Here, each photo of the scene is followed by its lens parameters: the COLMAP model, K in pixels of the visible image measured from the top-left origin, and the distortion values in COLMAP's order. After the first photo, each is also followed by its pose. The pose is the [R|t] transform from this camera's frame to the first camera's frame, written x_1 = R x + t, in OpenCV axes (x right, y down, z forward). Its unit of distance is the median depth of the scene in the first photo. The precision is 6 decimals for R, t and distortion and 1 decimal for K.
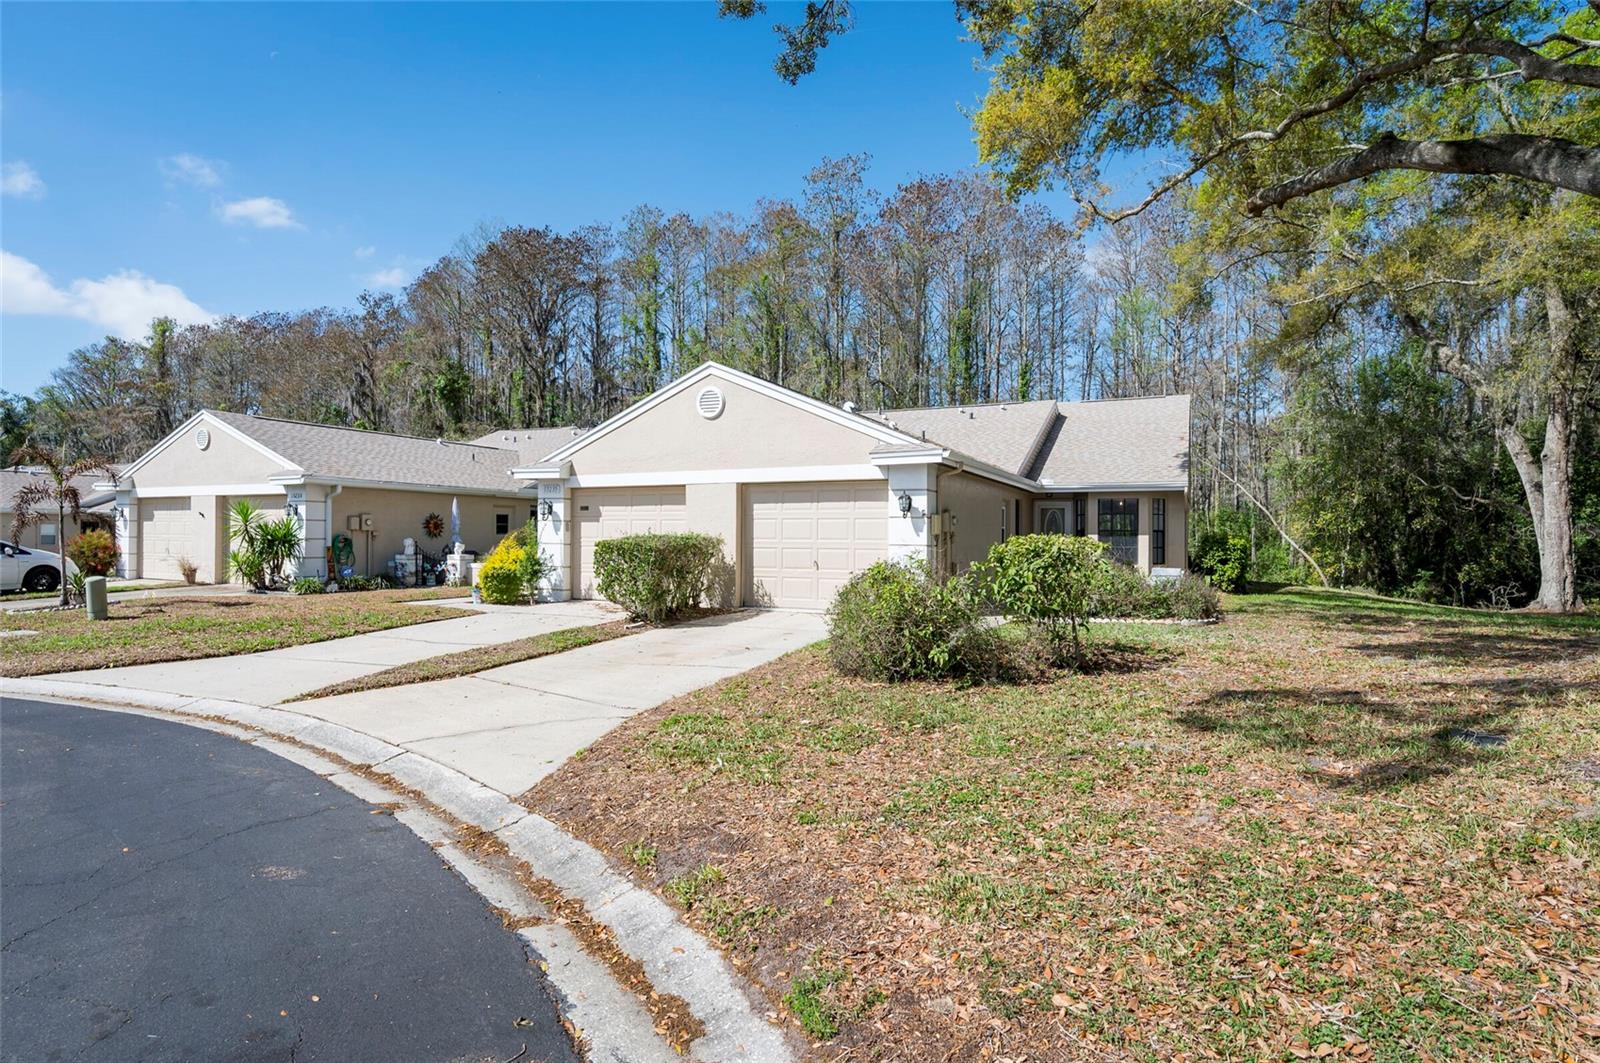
lens RADIAL K [[828.7, 0, 800.0], [0, 828.7, 531.5], [0, 0, 1]] dist [0.001442, 0.000185]
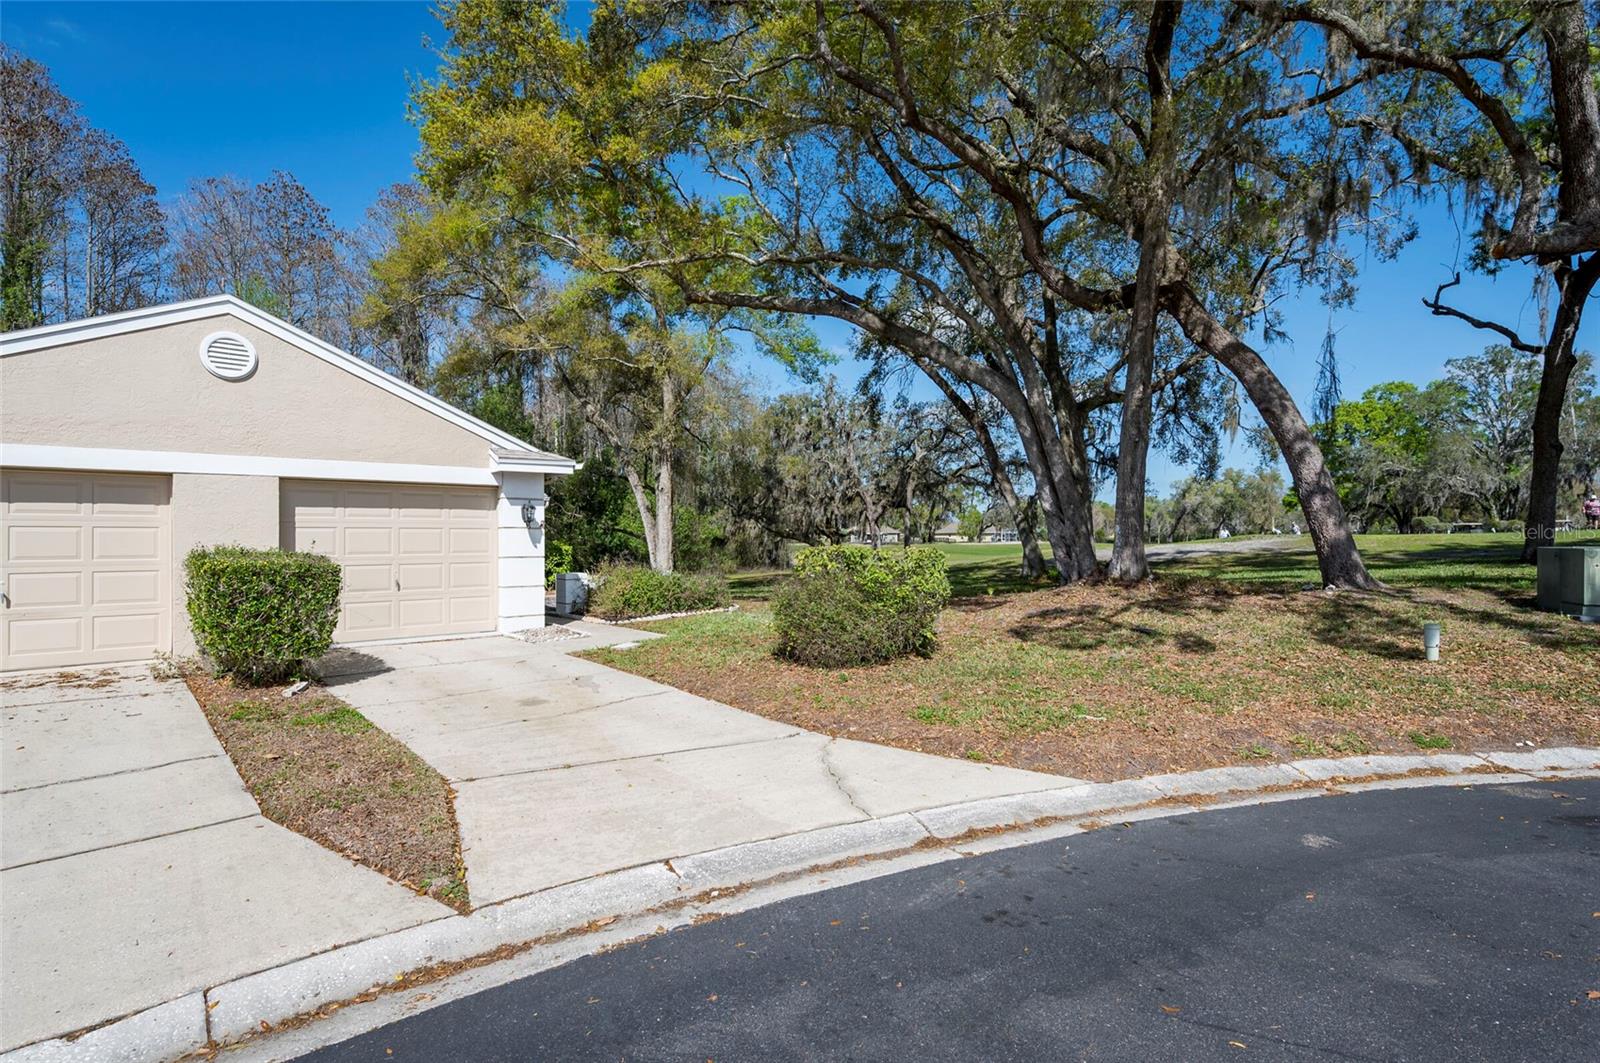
lens RADIAL K [[764.7, 0, 800.0], [0, 764.7, 531.5], [0, 0, 1]] dist [-0.002423, -0.000177]
pose [[0.401878, 0.007647, 0.915661, -0.556368], [-0.001185, 0.999969, -0.007831, -0.006806], [-0.915693, 0.002062, 0.401874, 0.355918]]
